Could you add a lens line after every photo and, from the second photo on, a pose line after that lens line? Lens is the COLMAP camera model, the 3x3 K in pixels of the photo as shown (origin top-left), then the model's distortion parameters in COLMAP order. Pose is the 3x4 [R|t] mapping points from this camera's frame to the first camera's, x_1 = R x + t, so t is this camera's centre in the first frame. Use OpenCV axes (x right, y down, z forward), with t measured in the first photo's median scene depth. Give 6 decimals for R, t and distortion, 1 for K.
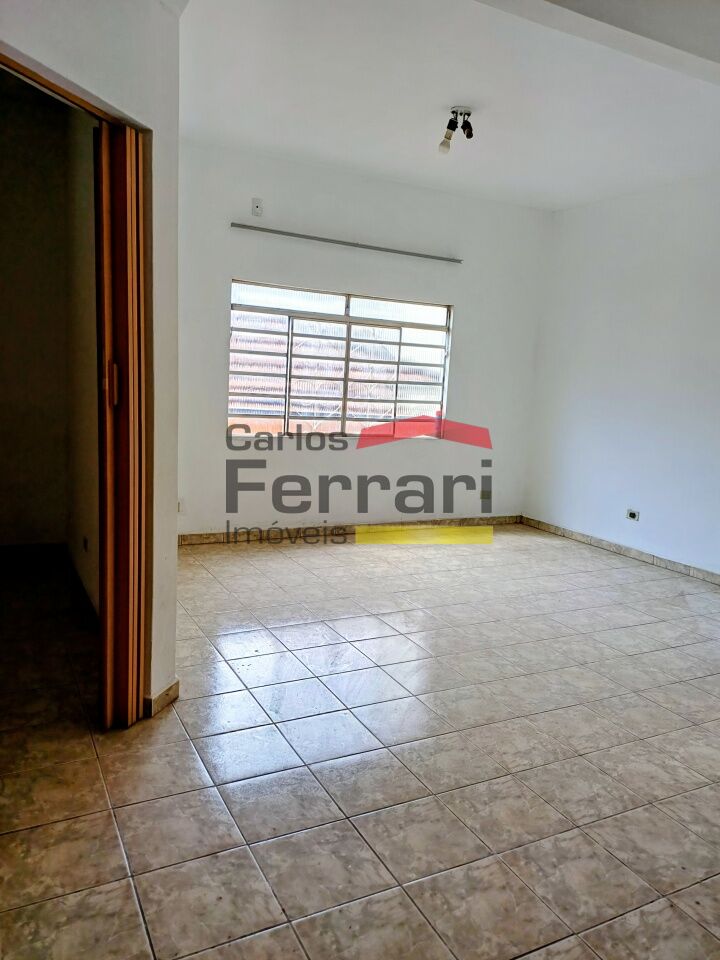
lens RADIAL K [[708.5, 0, 359.2], [0, 708.5, 479.4], [0, 0, 1]] dist [0.052791, -0.030581]
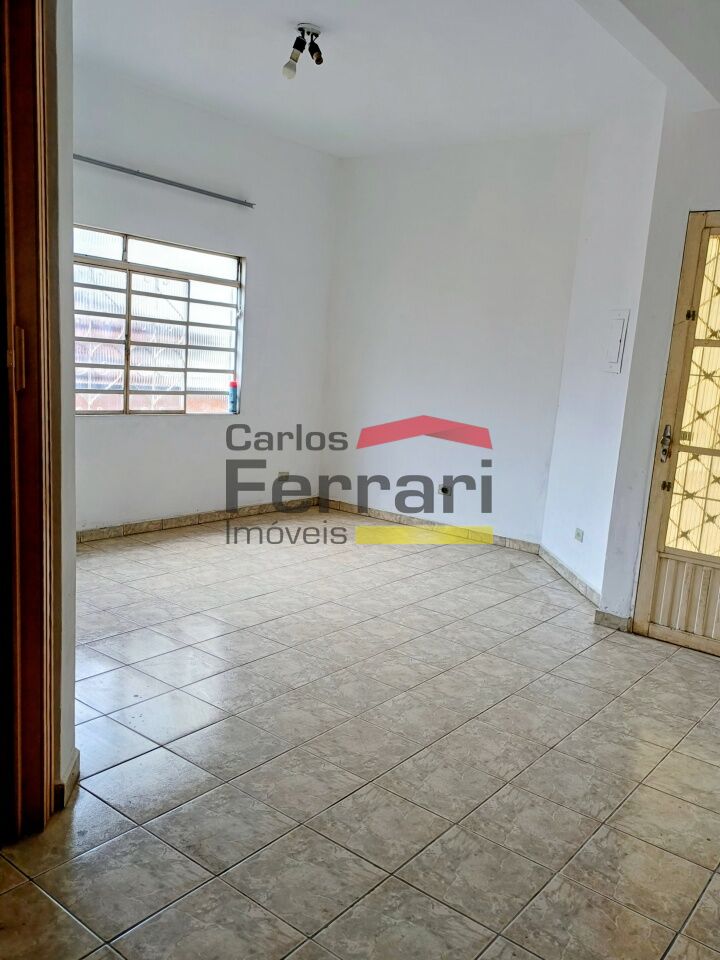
lens RADIAL K [[803.8, 0, 361.0], [0, 803.8, 478.0], [0, 0, 1]] dist [0.098767, -0.077979]
pose [[0.915011, -0.054124, 0.399782, -0.181372], [0.041967, 0.998353, 0.039109, -0.015025], [-0.401240, -0.019007, 0.915776, 0.059991]]
